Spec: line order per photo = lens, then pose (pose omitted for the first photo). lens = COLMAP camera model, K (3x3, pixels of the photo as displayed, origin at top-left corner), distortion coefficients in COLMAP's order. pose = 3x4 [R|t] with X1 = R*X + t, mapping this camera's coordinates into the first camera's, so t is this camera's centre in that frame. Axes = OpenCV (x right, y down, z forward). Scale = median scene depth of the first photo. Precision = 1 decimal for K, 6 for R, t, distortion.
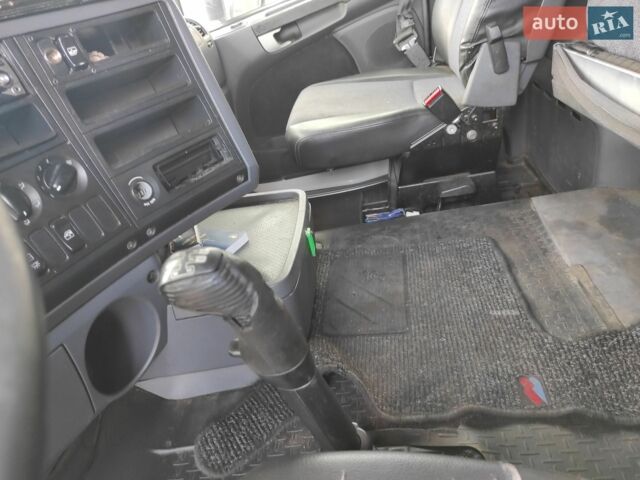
lens RADIAL K [[478.9, 0, 323.3], [0, 478.9, 232.4], [0, 0, 1]] dist [0.052193, -0.038123]
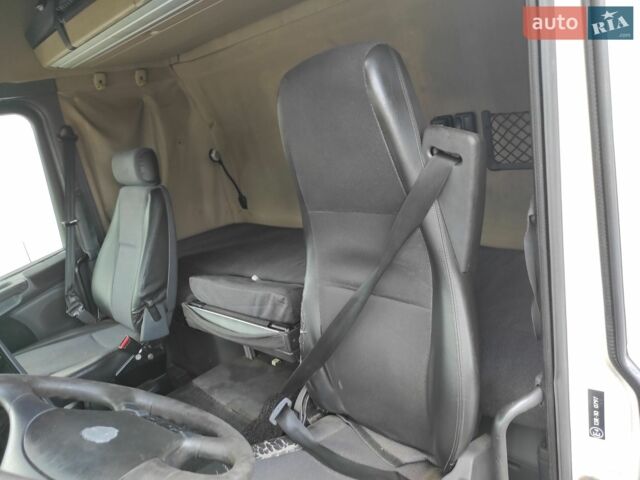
lens RADIAL K [[478.9, 0, 315.2], [0, 478.9, 241.1], [0, 0, 1]] dist [0.052193, -0.038123]
pose [[0.696680, -0.131649, 0.705199, -0.488634], [0.398247, 0.888606, -0.227548, 0.062980], [-0.596688, 0.439372, 0.671503, -0.754790]]
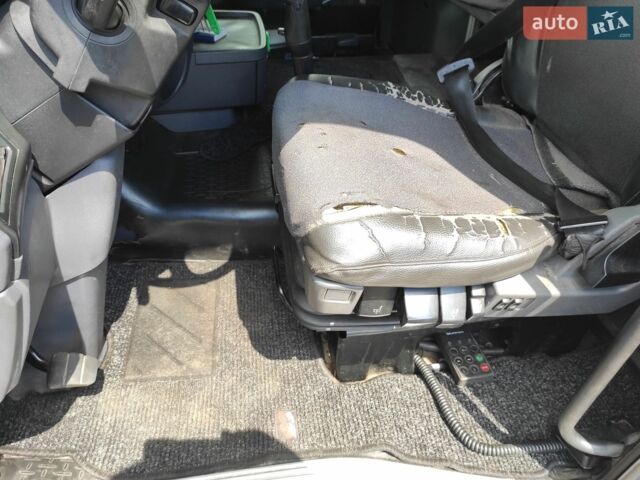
lens RADIAL K [[478.9, 0, 327.4], [0, 478.9, 231.1], [0, 0, 1]] dist [0.052193, -0.038123]
pose [[0.949381, 0.052315, 0.309740, -0.254816], [-0.097873, 0.986215, 0.133420, 0.338029], [-0.298491, -0.156981, 0.941414, -0.547656]]
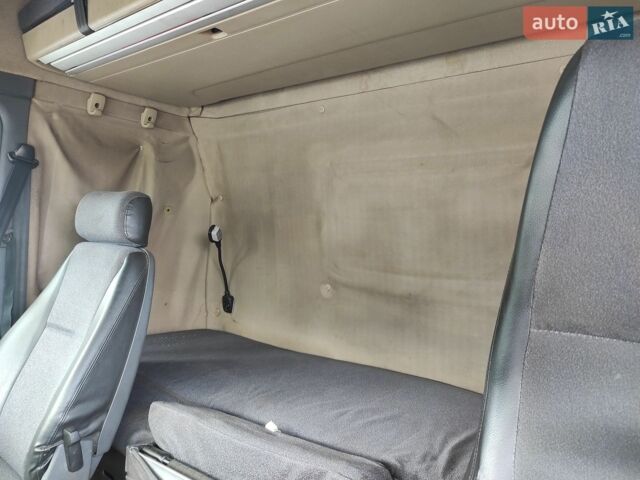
lens RADIAL K [[478.9, 0, 318.5], [0, 478.9, 238.7], [0, 0, 1]] dist [0.052193, -0.038123]
pose [[0.574651, 0.217517, 0.788963, -0.284493], [0.255213, 0.868331, -0.425286, -0.184485], [-0.777588, 0.445744, 0.443474, -0.116916]]
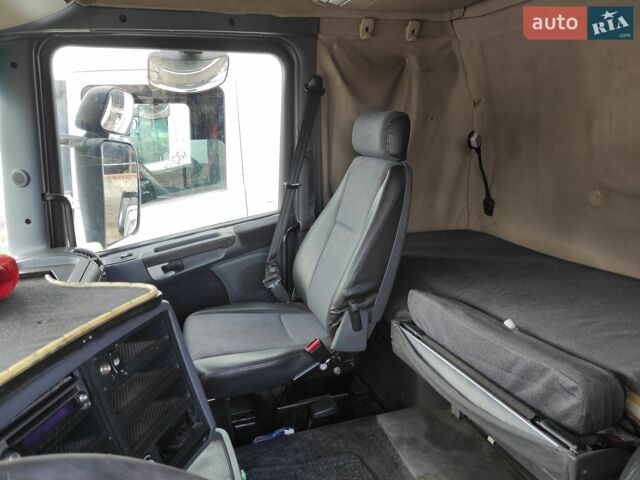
lens RADIAL K [[478.9, 0, 317.8], [0, 478.9, 239.5], [0, 0, 1]] dist [0.052193, -0.038123]
pose [[0.919331, 0.086686, 0.383819, -0.323760], [0.038872, 0.950652, -0.307814, -0.153547], [-0.391561, 0.297903, 0.870594, -0.292874]]
